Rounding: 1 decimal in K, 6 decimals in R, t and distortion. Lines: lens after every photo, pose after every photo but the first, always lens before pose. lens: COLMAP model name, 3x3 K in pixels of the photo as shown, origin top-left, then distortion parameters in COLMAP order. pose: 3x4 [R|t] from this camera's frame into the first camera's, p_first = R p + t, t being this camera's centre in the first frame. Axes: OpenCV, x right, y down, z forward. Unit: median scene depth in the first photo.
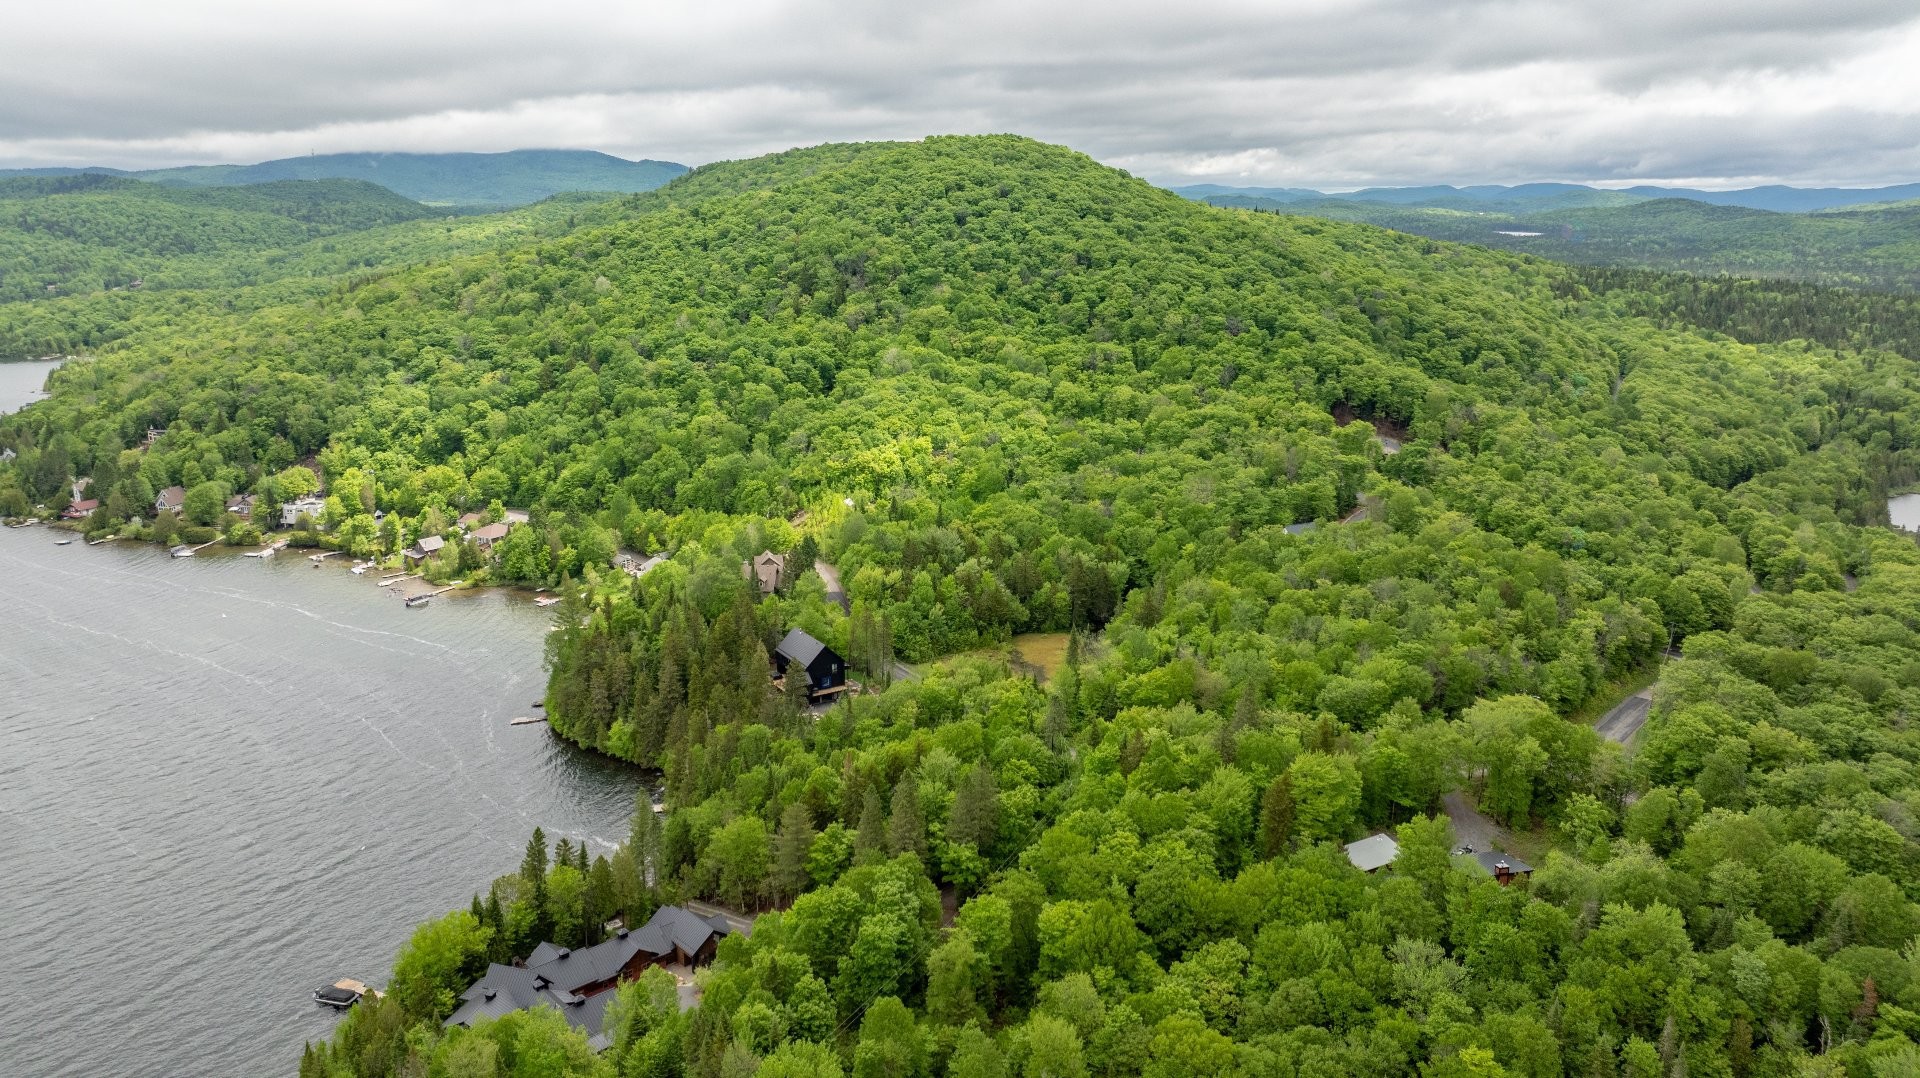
lens RADIAL K [[1362.8, 0, 967.3], [0, 1362.8, 549.2], [0, 0, 1]] dist [-0.038060, 0.048192]
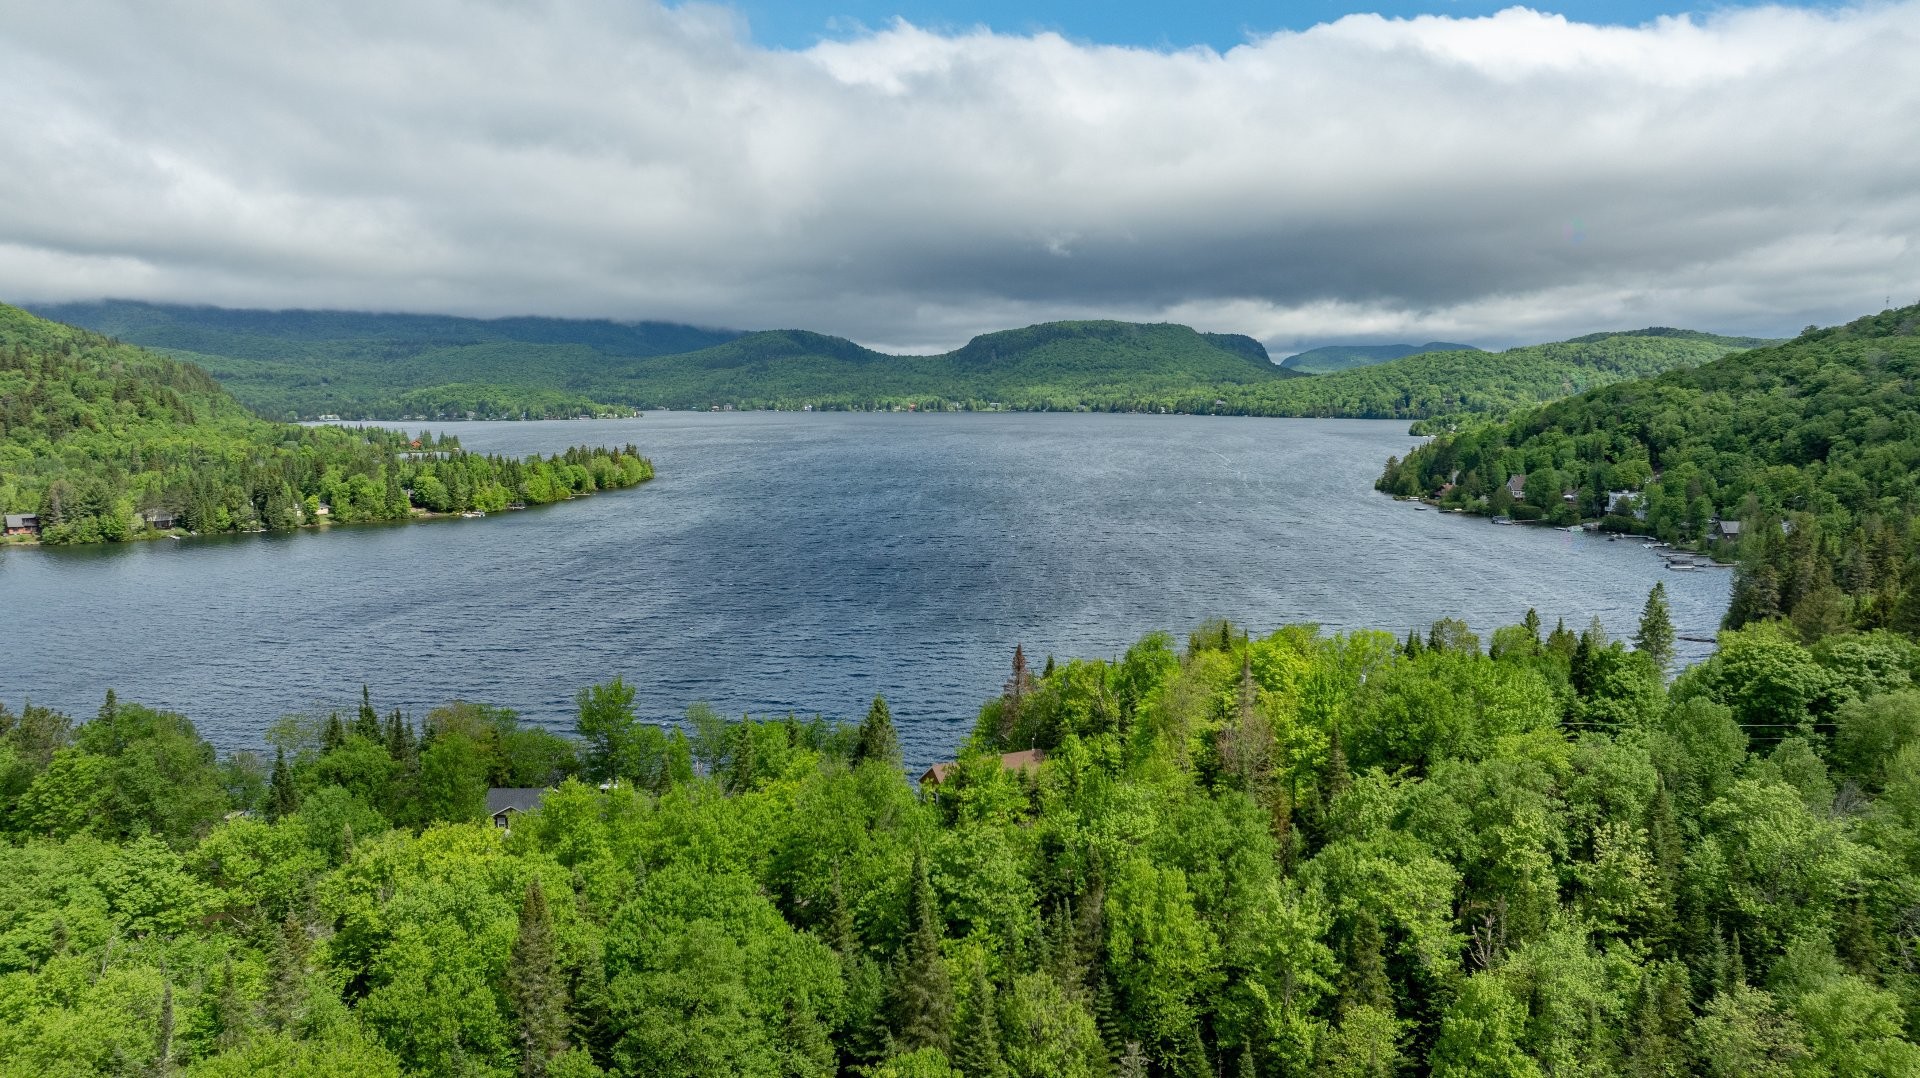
lens RADIAL K [[1362.8, 0, 957.8], [0, 1362.8, 504.1], [0, 0, 1]] dist [-0.038060, 0.048192]
pose [[0.494366, 0.075190, -0.865996, 0.103066], [-0.217008, 0.975383, -0.039195, 0.110491], [0.841730, 0.207305, 0.498512, 0.114520]]
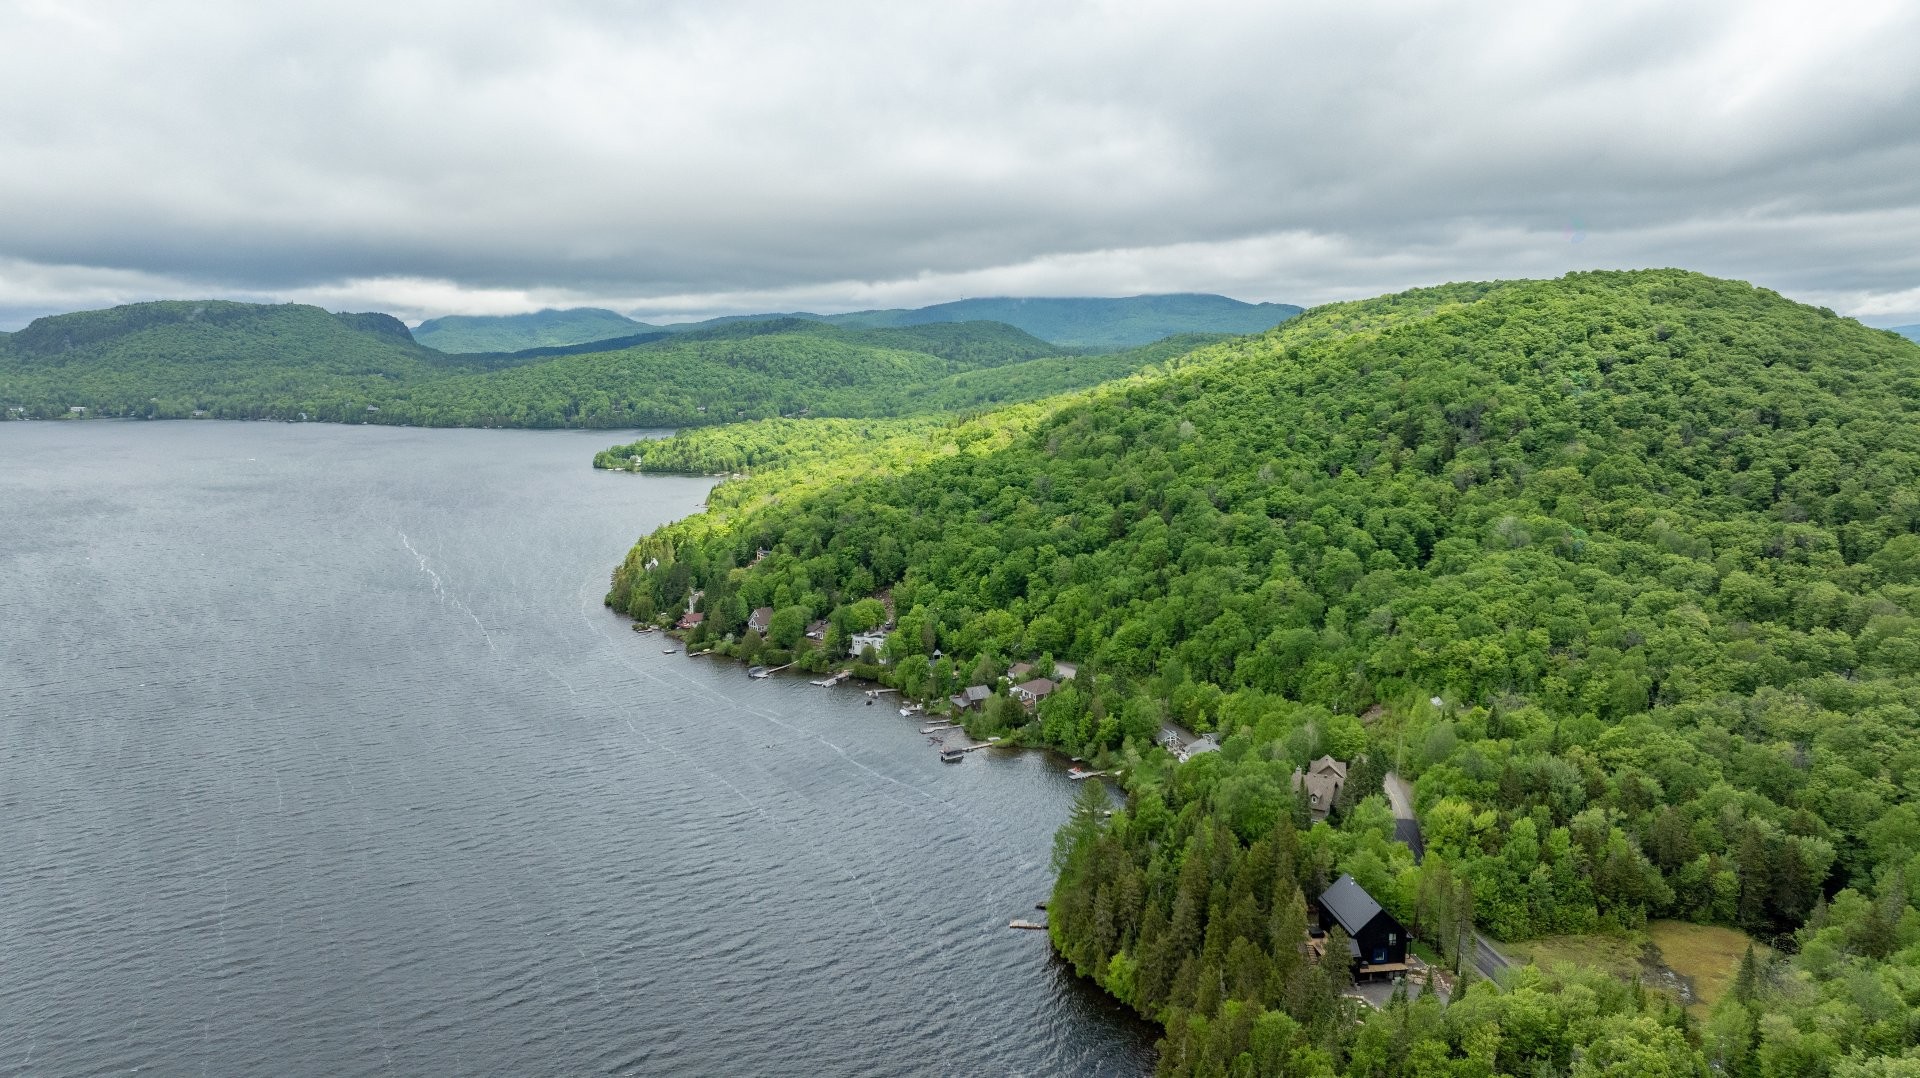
lens RADIAL K [[1362.8, 0, 960.0], [0, 1362.8, 542.8], [0, 0, 1]] dist [-0.038060, 0.048192]
pose [[0.903571, 0.063350, -0.423730, -0.004197], [-0.107092, 0.991009, -0.080203, -0.027071], [0.414839, 0.117847, 0.902231, 0.099619]]
